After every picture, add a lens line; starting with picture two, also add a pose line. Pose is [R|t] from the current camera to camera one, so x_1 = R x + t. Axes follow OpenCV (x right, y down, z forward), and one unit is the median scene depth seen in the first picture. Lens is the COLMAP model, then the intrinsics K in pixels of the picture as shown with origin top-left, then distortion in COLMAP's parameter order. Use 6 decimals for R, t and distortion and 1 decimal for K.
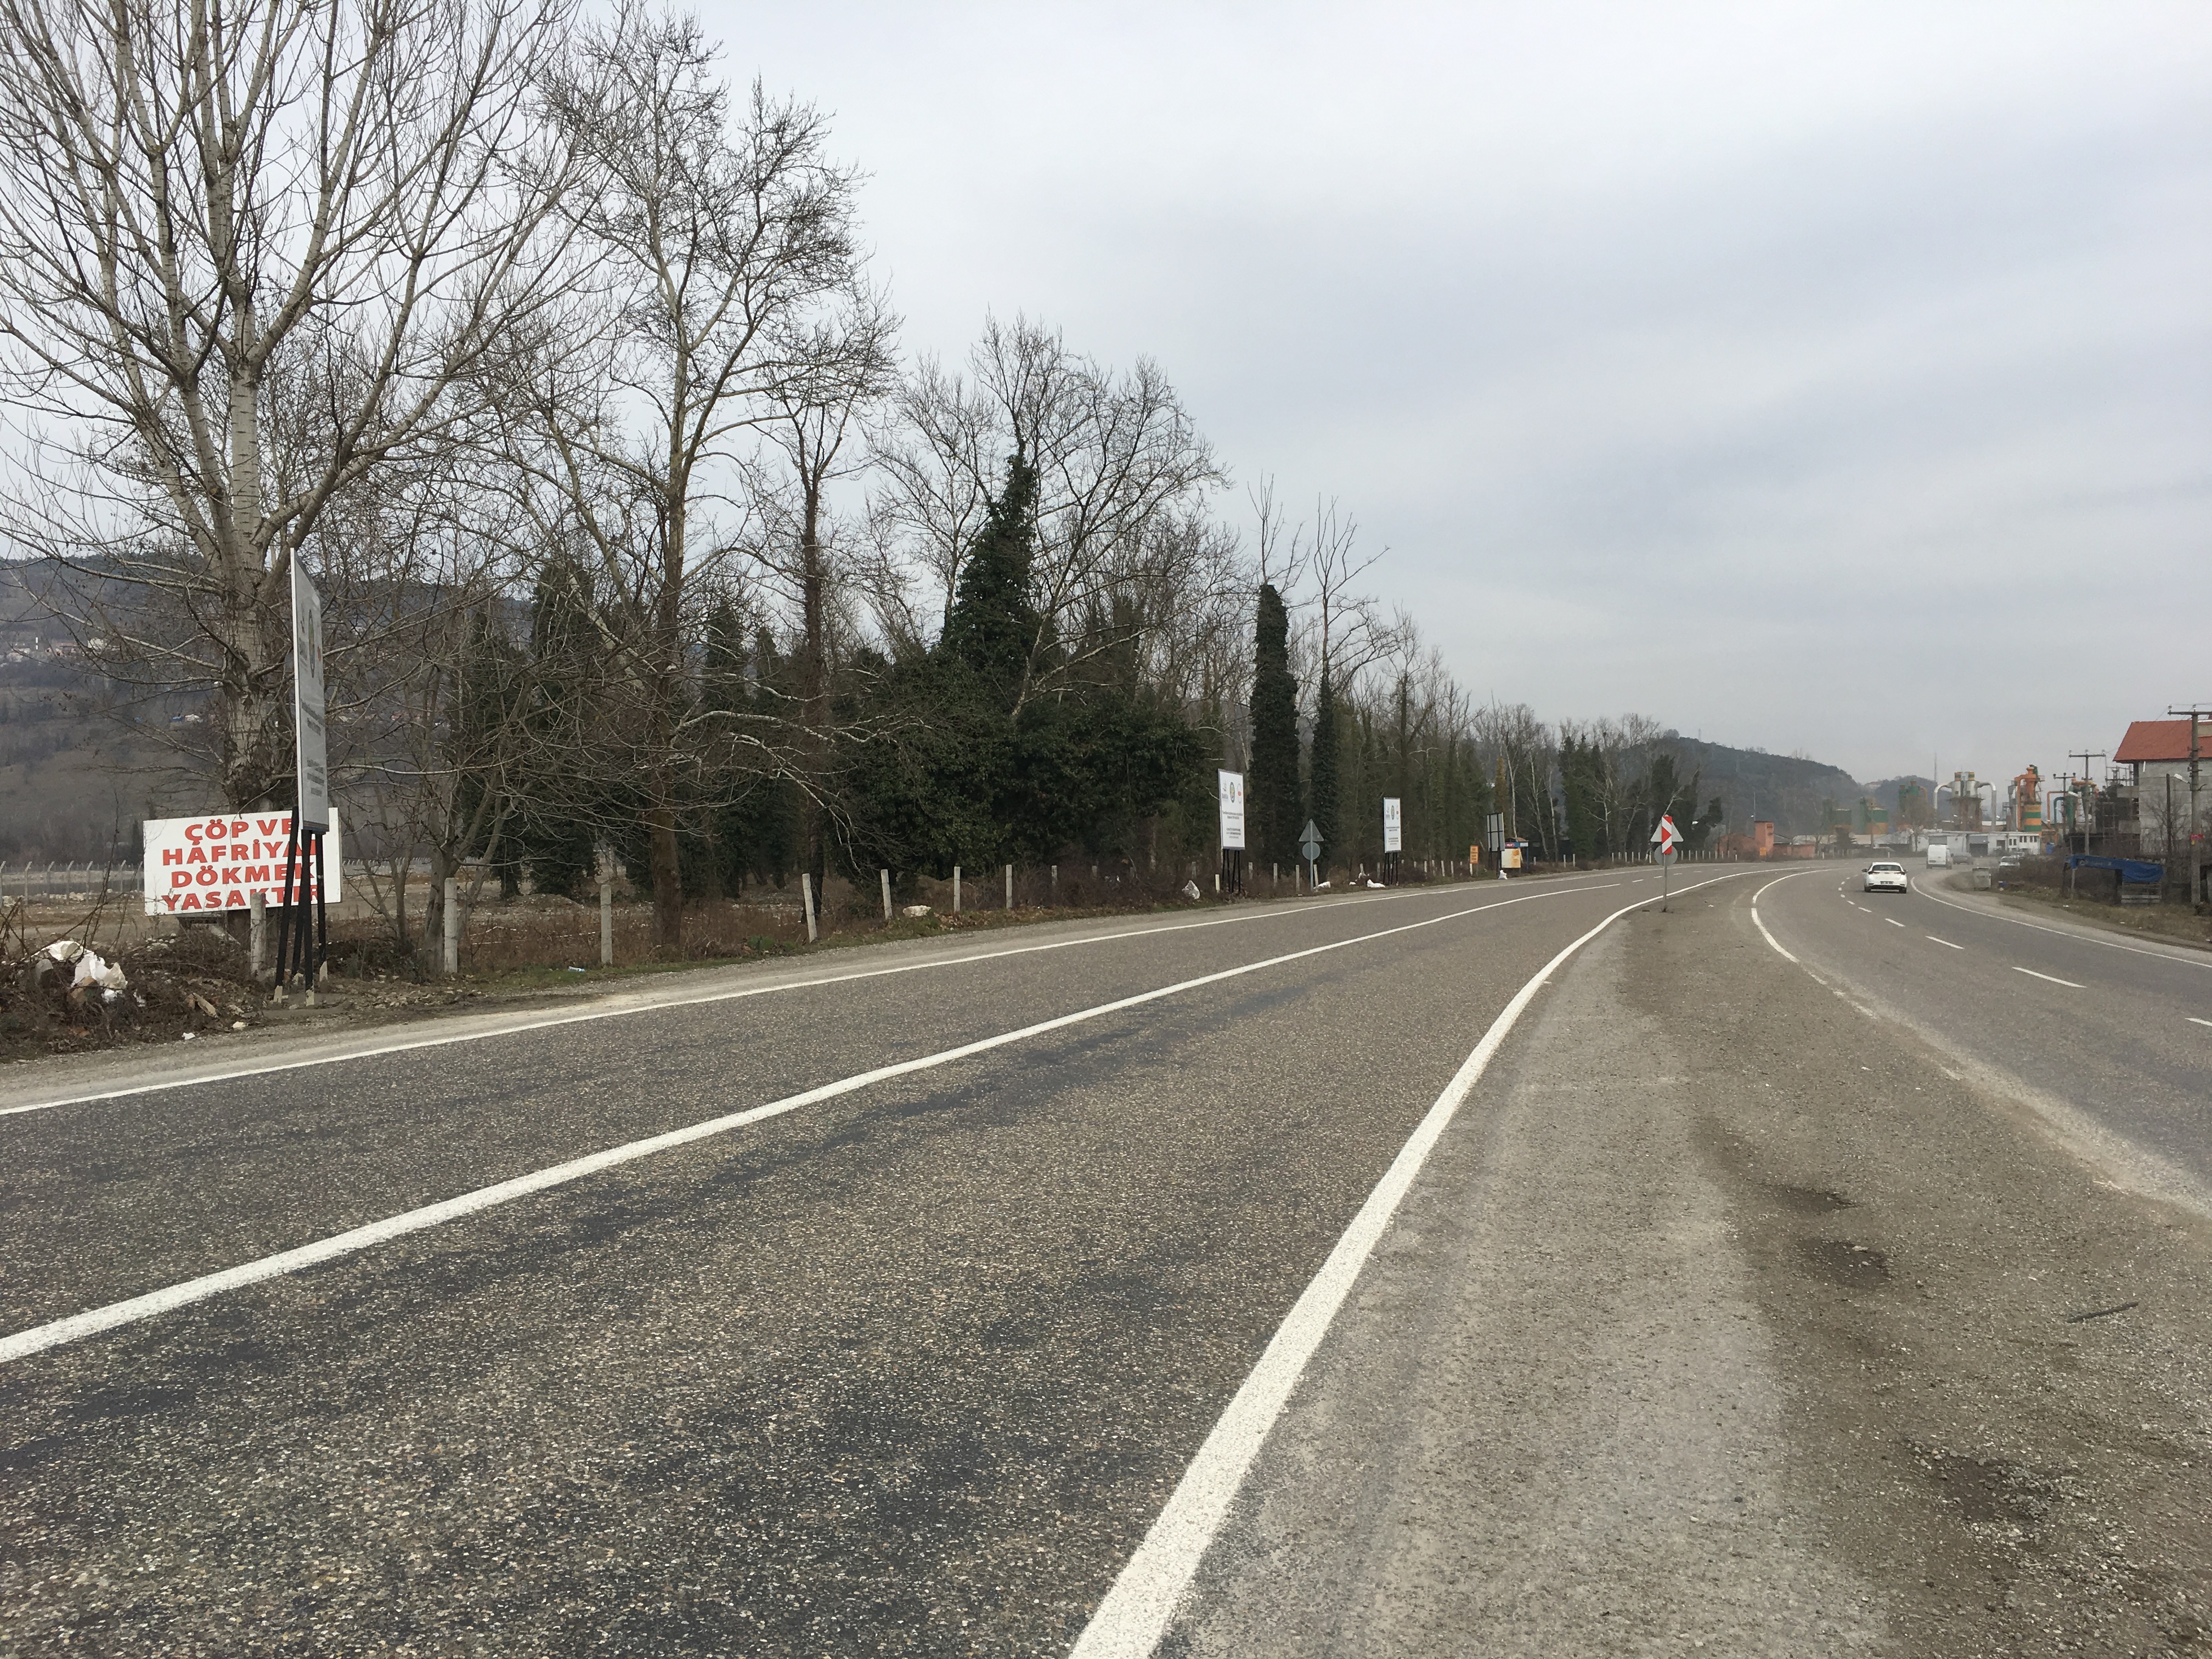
lens RADIAL K [[1942.4, 0, 1098.5], [0, 1942.4, 835.2], [0, 0, 1]] dist [0.009797, -0.002698]
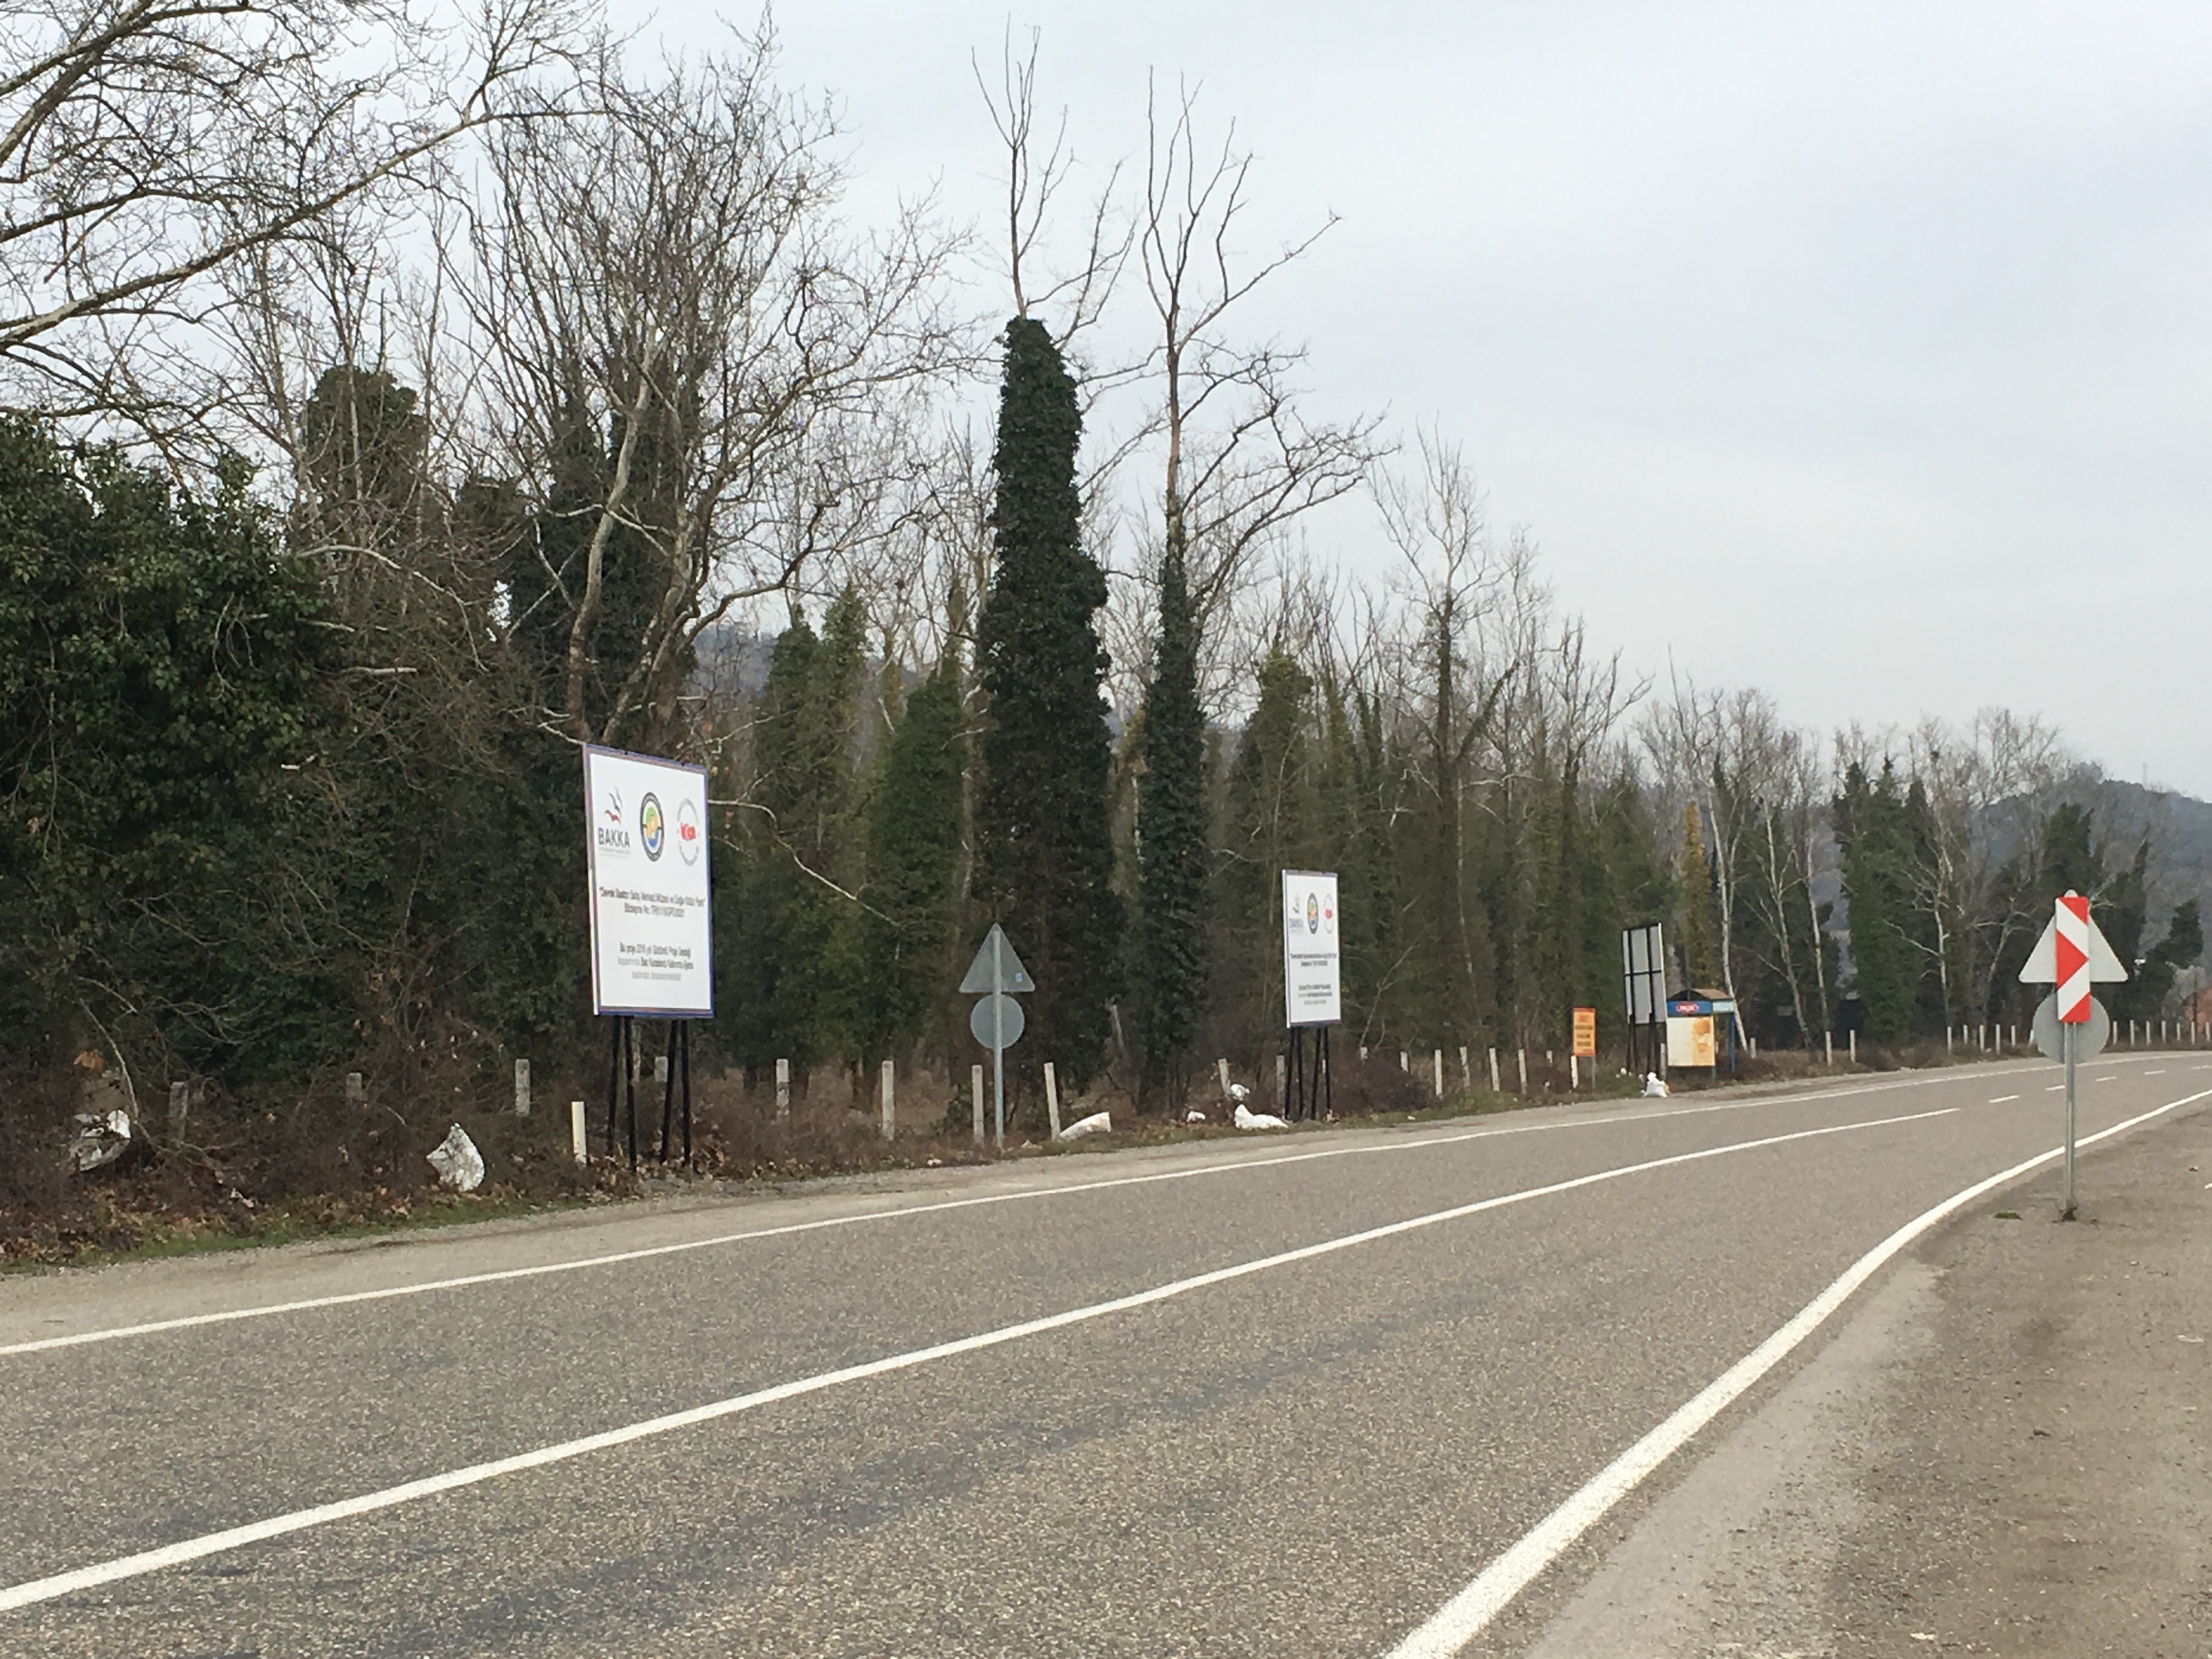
lens RADIAL K [[4025.6, 0, 1108.7], [0, 4025.6, 829.4], [0, 0, 1]] dist [-0.020067, 0.000000]
pose [[0.998856, -0.001734, 0.047793, 0.062763], [0.003725, 0.999127, -0.041598, 0.002674], [-0.047679, 0.041729, 0.997991, 0.213025]]
